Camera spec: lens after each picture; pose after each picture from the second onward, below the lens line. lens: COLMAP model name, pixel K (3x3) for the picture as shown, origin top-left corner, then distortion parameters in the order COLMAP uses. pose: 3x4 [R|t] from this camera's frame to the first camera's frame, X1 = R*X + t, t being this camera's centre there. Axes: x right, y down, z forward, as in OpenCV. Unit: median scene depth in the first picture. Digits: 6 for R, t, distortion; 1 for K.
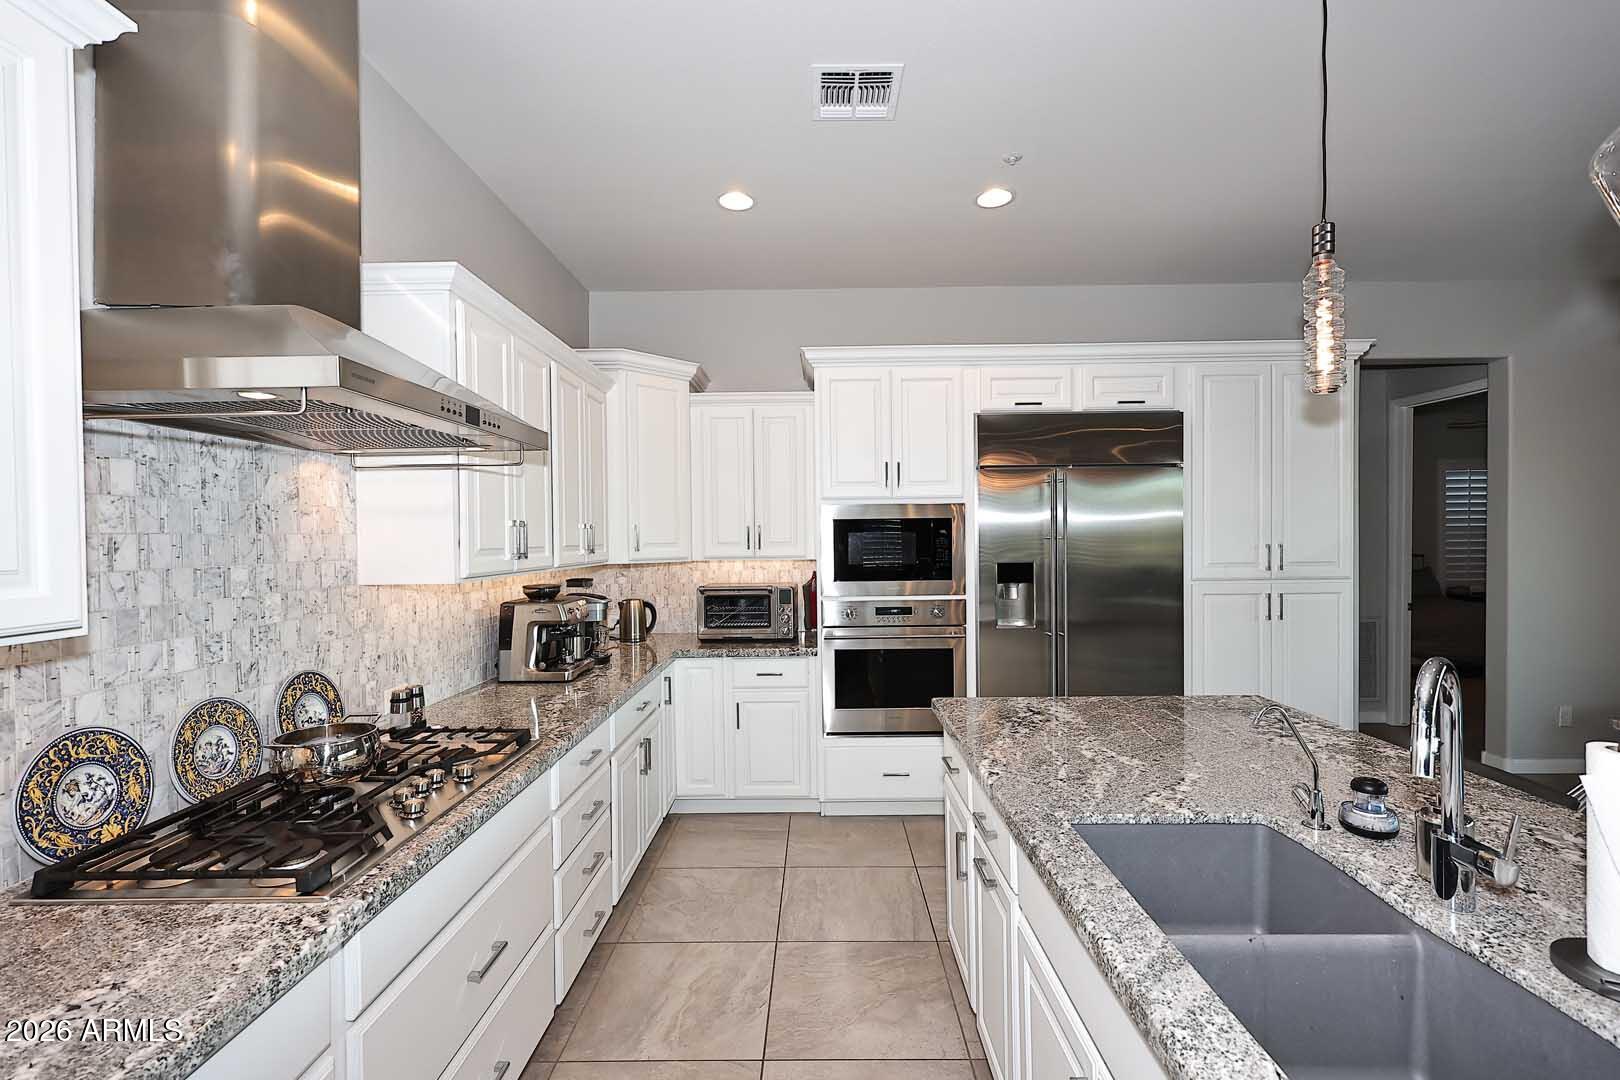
lens RADIAL K [[711.9, 0, 818.8], [0, 711.9, 543.1], [0, 0, 1]] dist [0.005272, -0.000781]
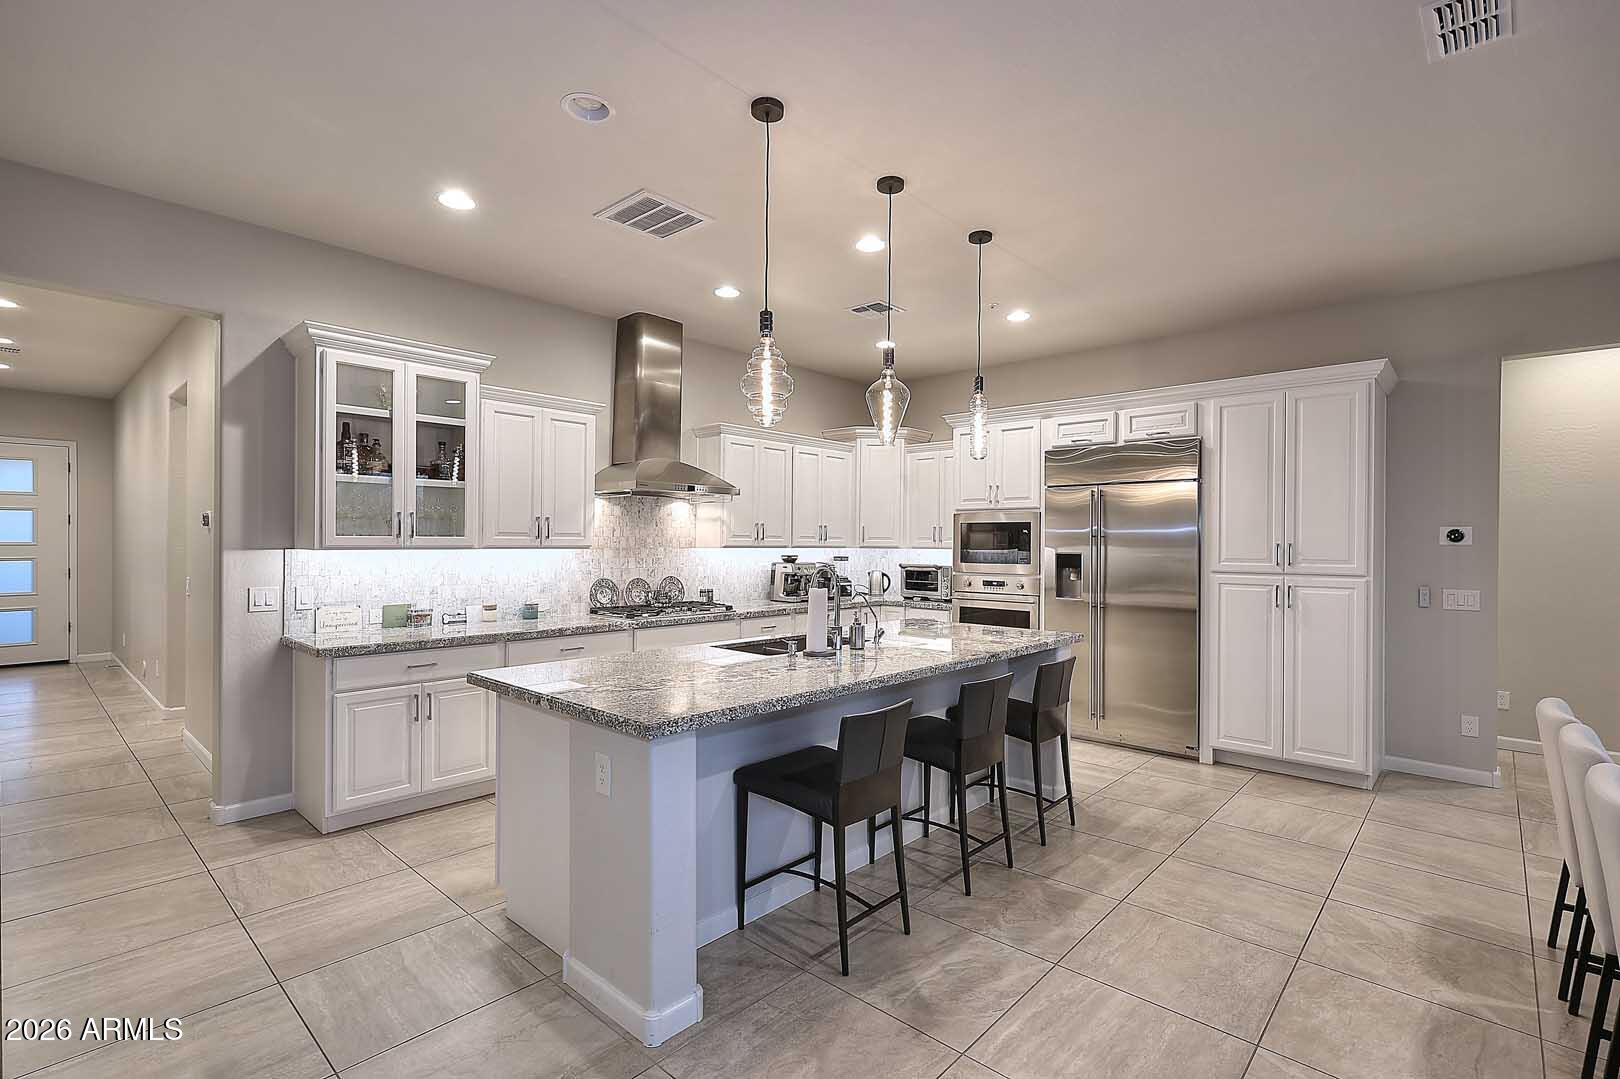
lens RADIAL K [[753.0, 0, 826.6], [0, 753.0, 537.1], [0, 0, 1]] dist [0.012406, 0.000325]
pose [[0.748667, 0.011570, -0.662845, 1.522781], [-0.023097, 0.999696, -0.008637, 0.031993], [0.662544, 0.021776, 0.748707, -0.739480]]
